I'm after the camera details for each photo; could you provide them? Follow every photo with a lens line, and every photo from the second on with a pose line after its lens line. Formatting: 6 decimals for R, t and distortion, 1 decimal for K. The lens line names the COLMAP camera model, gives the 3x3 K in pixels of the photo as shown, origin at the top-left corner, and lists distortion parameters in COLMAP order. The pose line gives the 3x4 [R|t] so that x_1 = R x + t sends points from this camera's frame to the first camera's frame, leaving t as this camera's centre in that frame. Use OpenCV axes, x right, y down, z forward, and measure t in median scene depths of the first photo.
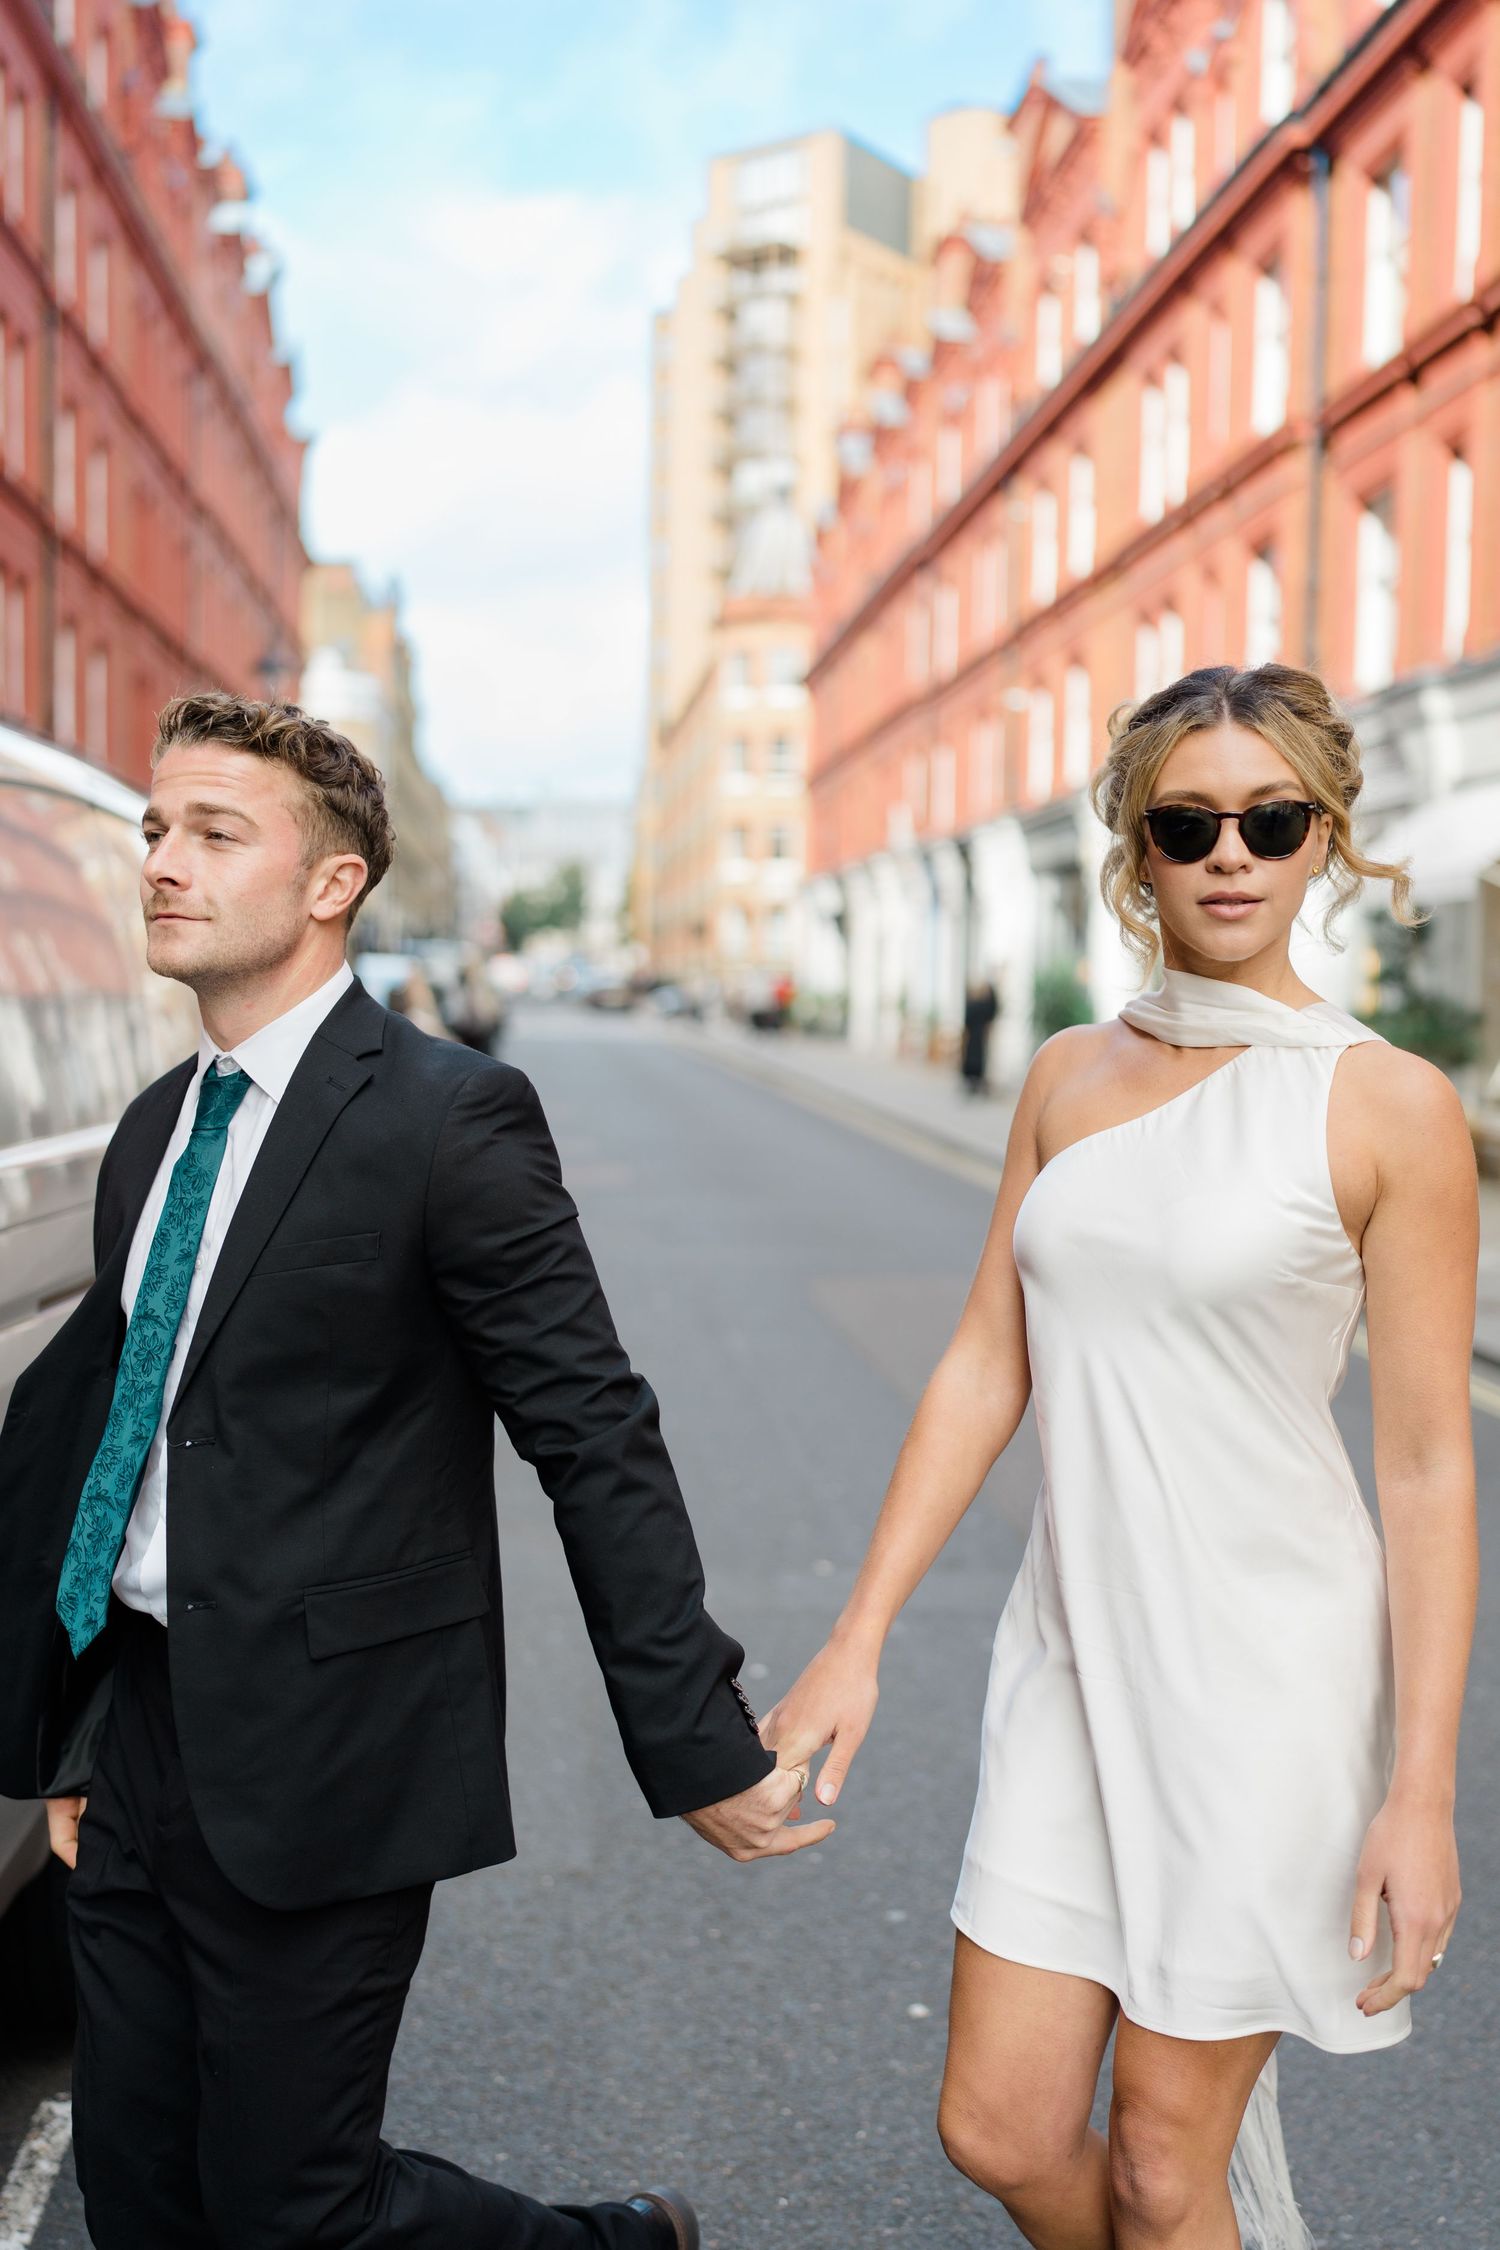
lens RADIAL K [[2272.2, 0, 762.6], [0, 2272.2, 1178.4], [0, 0, 1]] dist [0.006734, -0.004599]
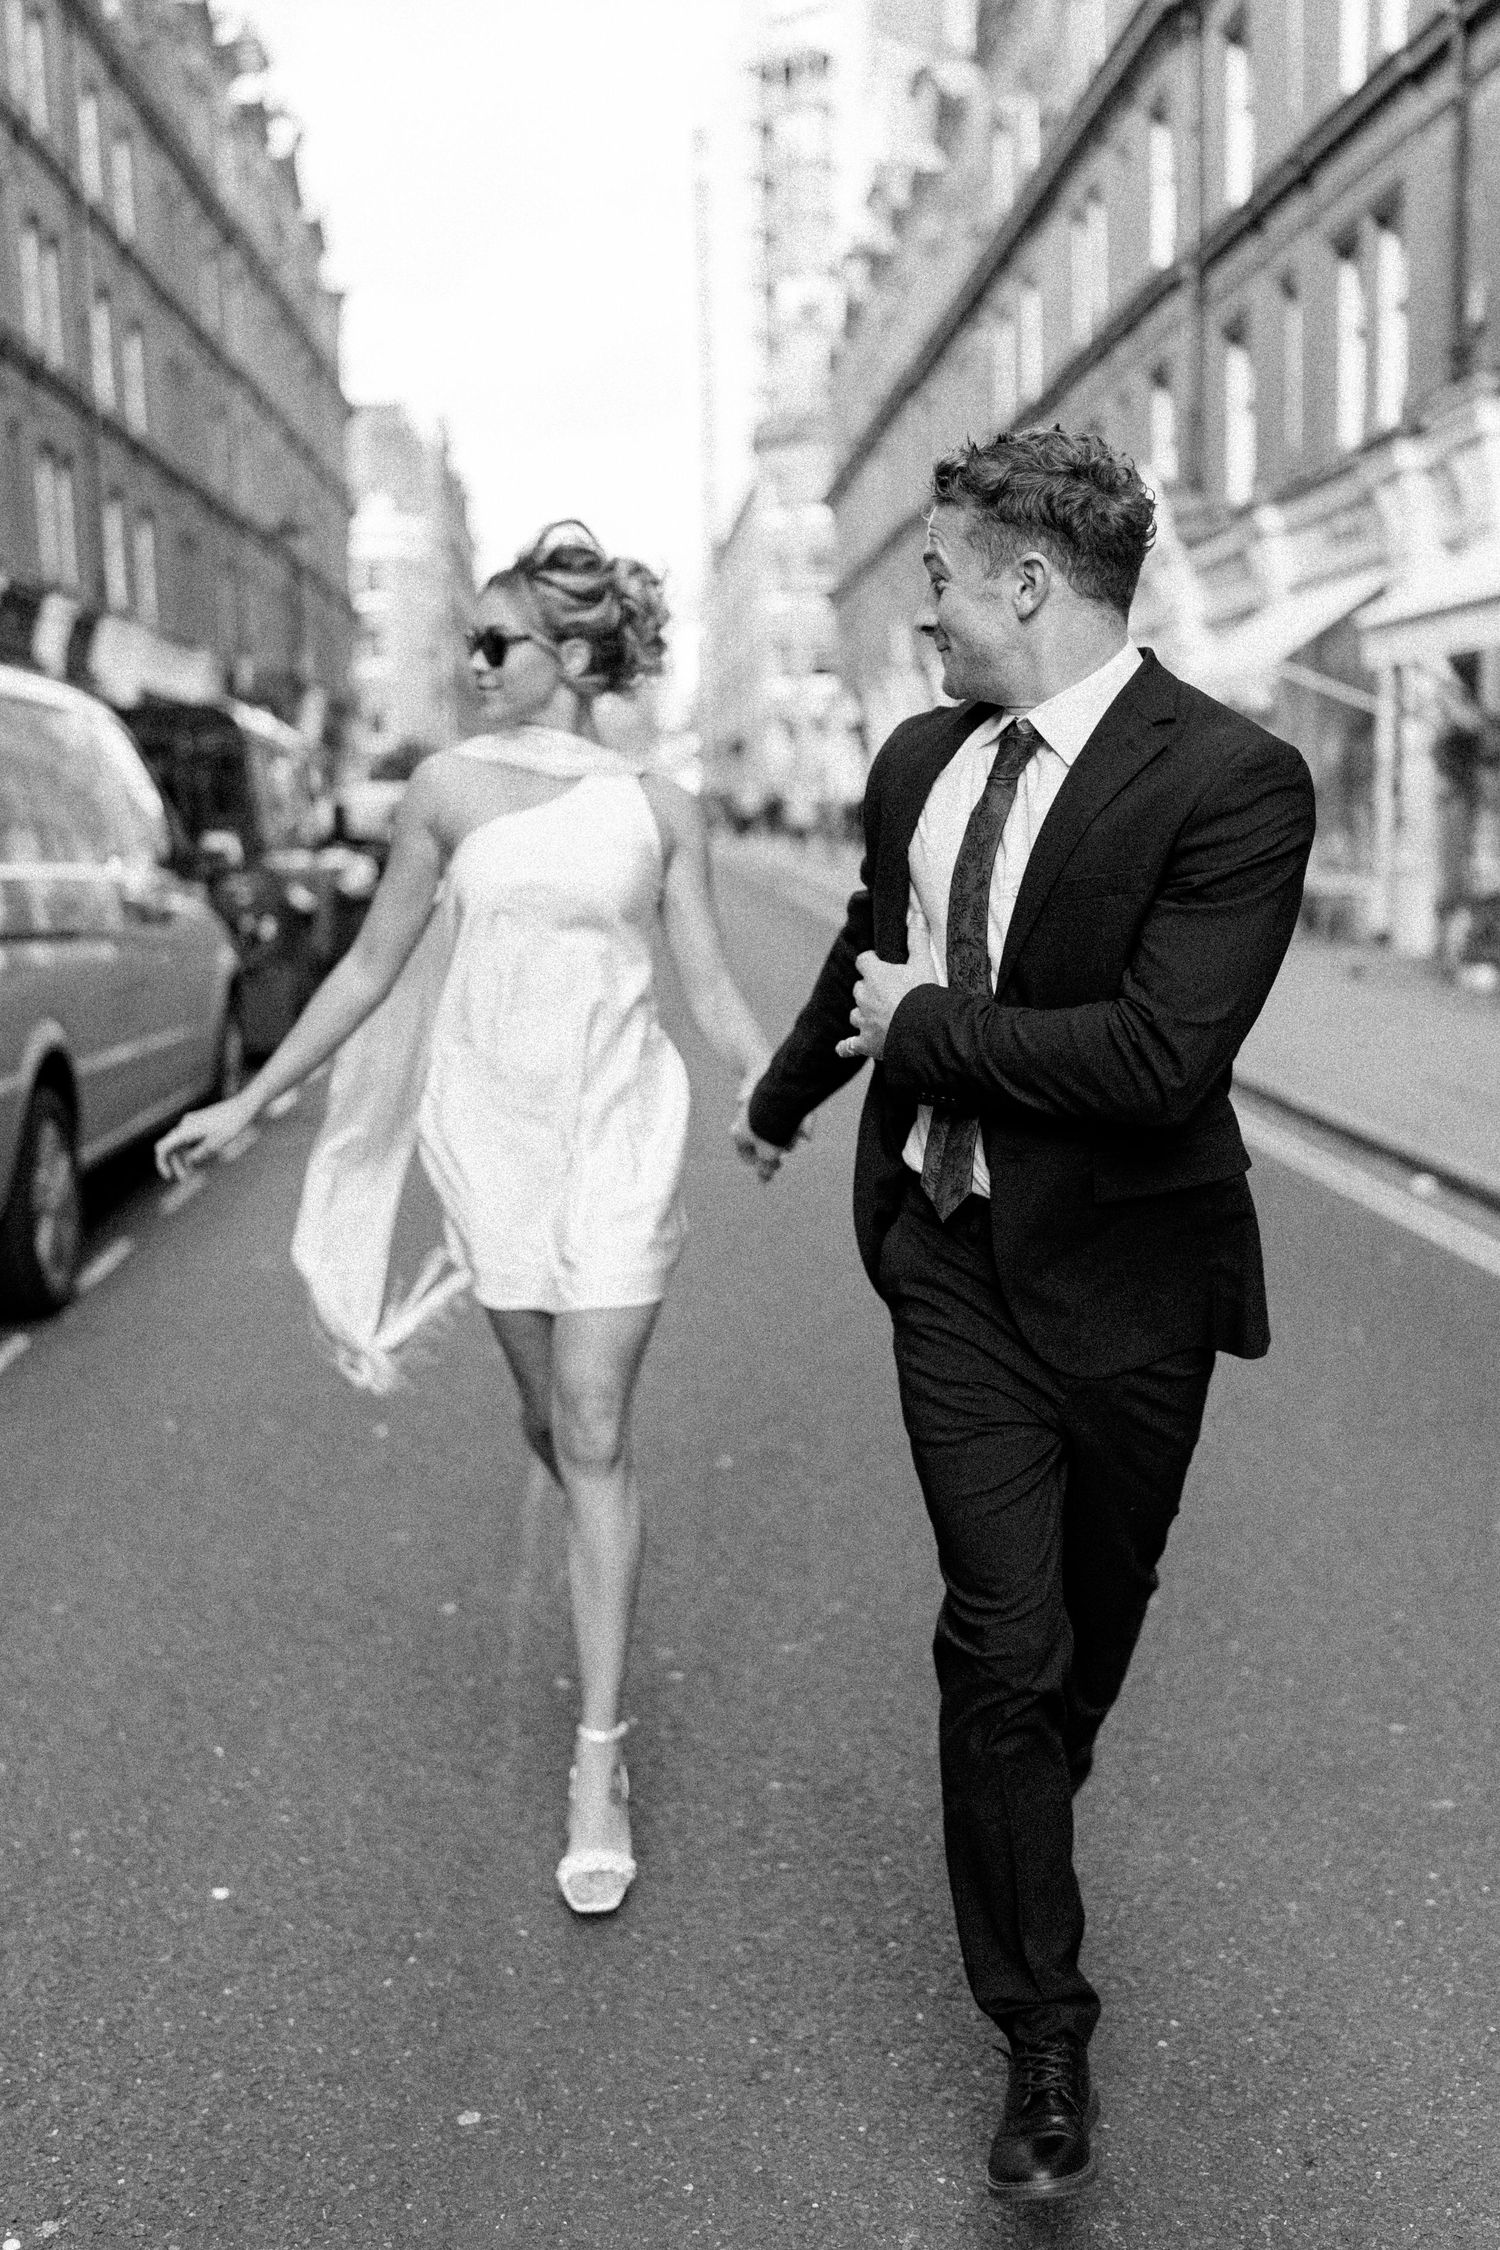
lens RADIAL K [[2244.3, 0, 750.0], [0, 2244.3, 1125.0], [0, 0, 1]] dist [0.004674, 0.019471]
pose [[0.998096, -0.039605, -0.047292, 0.036583], [0.042298, 0.997456, 0.057381, 0.009843], [0.044899, -0.059272, 0.997232, -0.078348]]
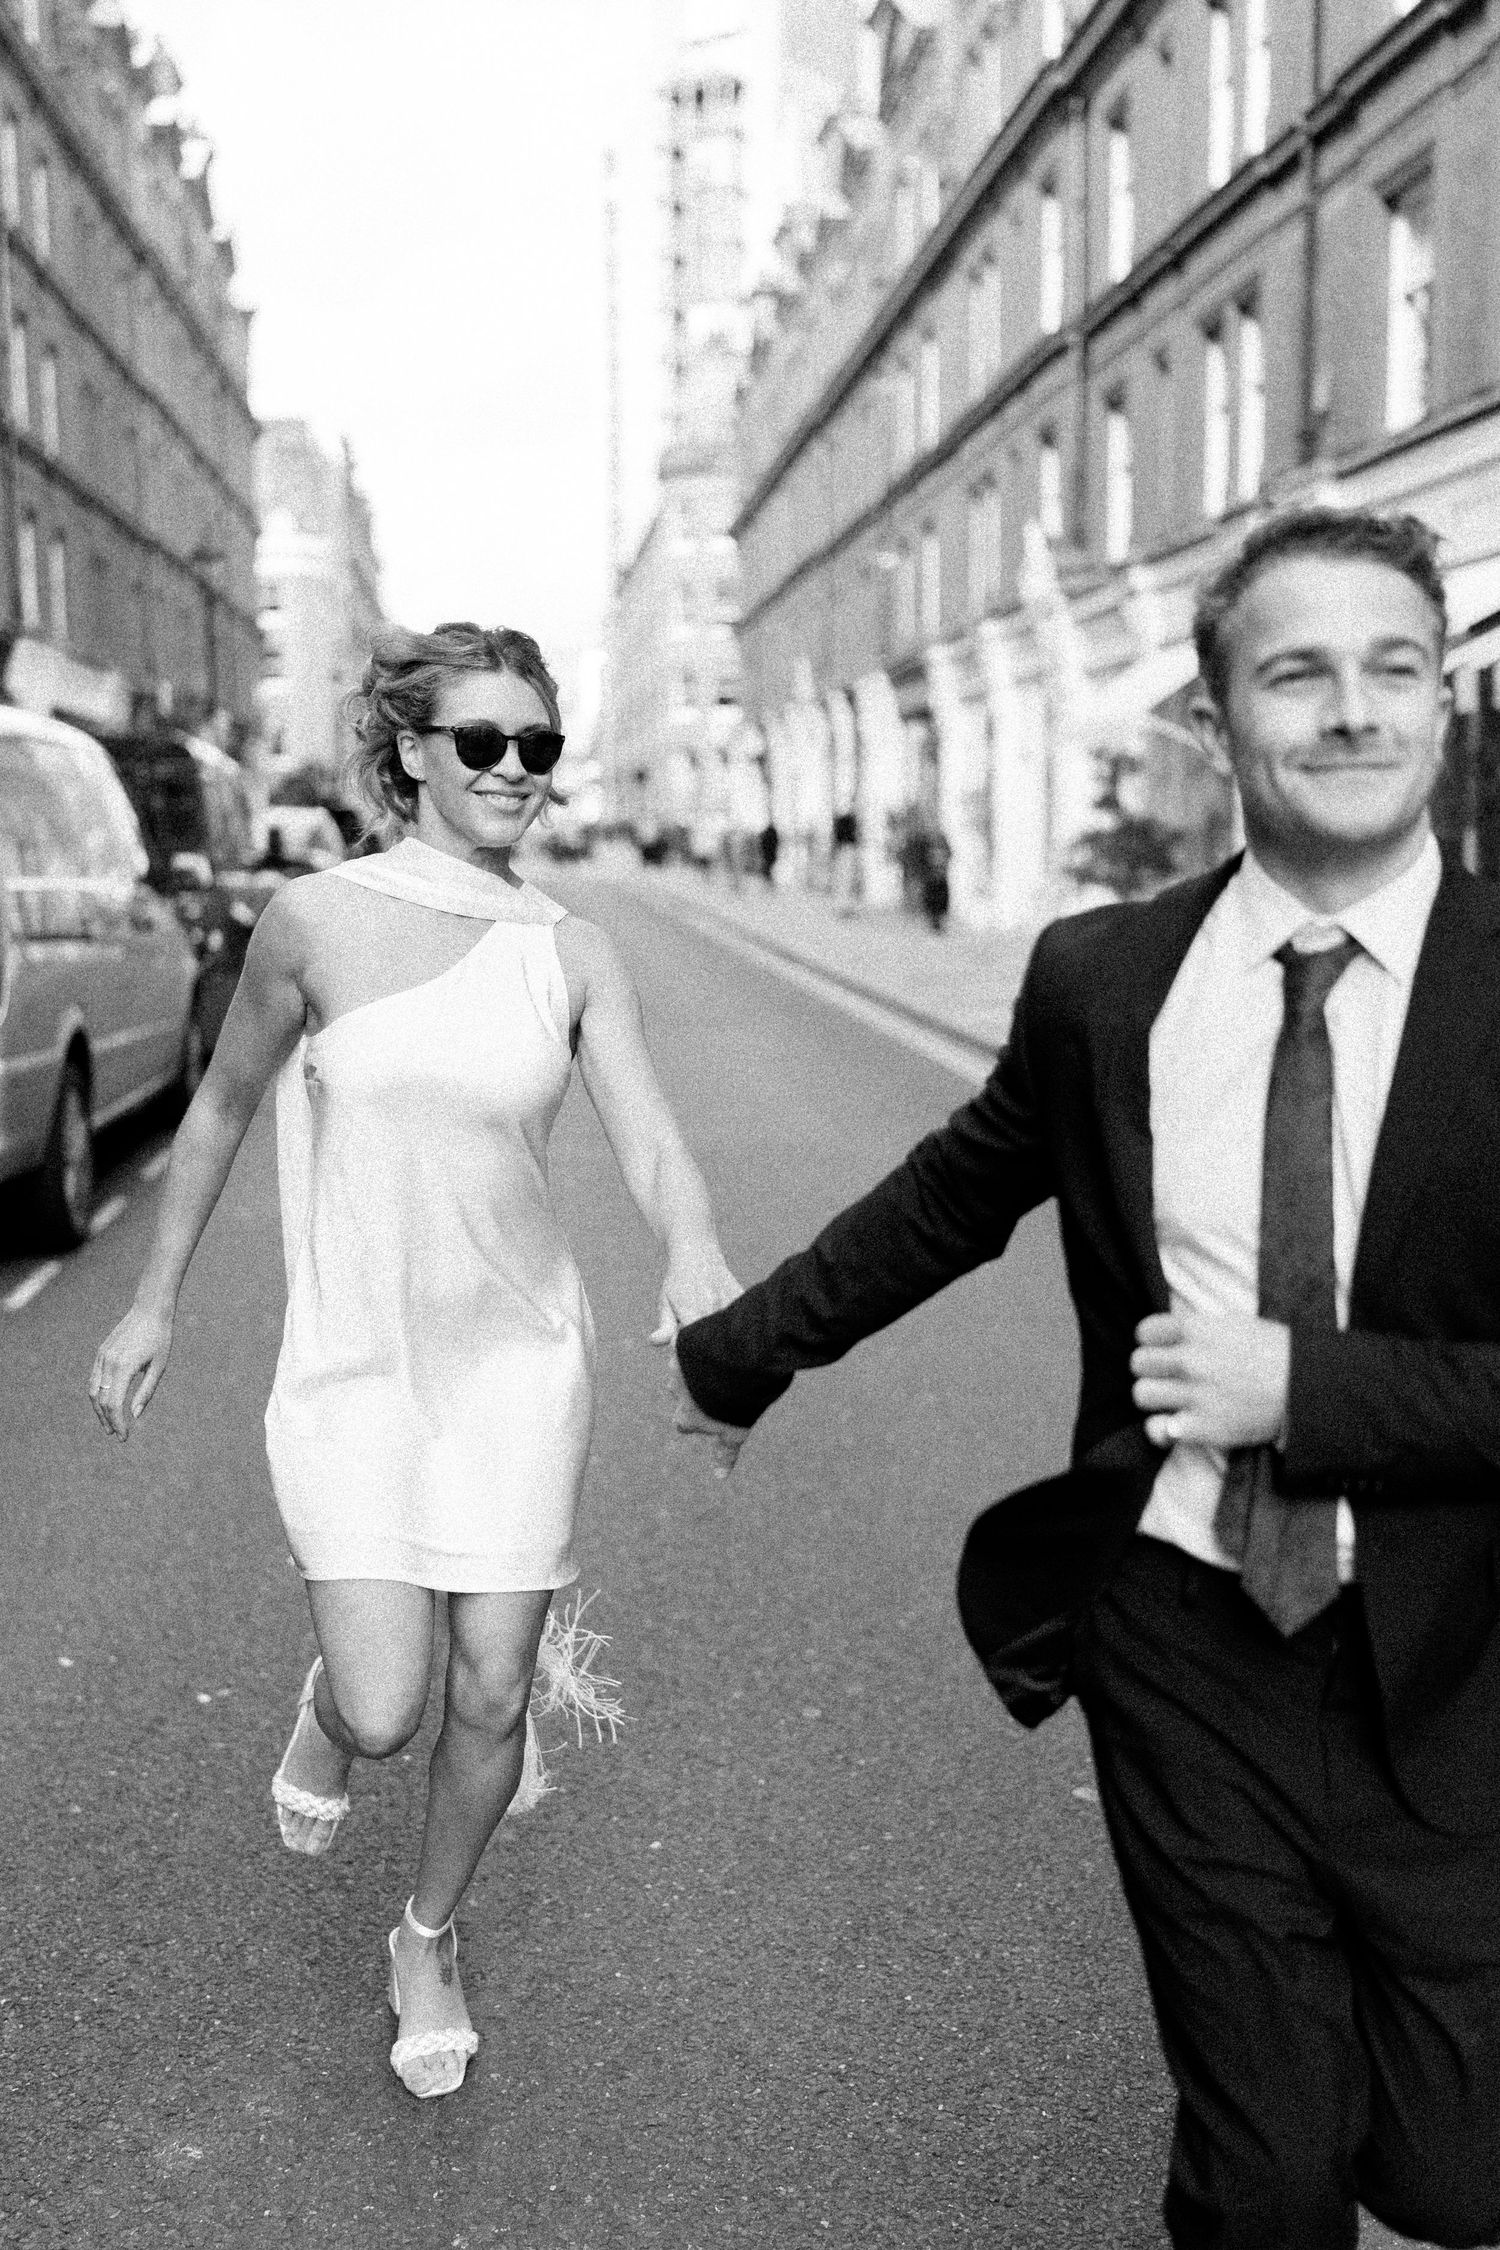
lens RADIAL K [[2272.2, 0, 762.6], [0, 2272.2, 1178.4], [0, 0, 1]] dist [0.006734, -0.004599]
pose [[0.999653, -0.026203, 0.002815, 0.038430], [0.025952, 0.997366, 0.067737, 0.012734], [-0.004583, -0.067640, 0.997699, -0.122175]]
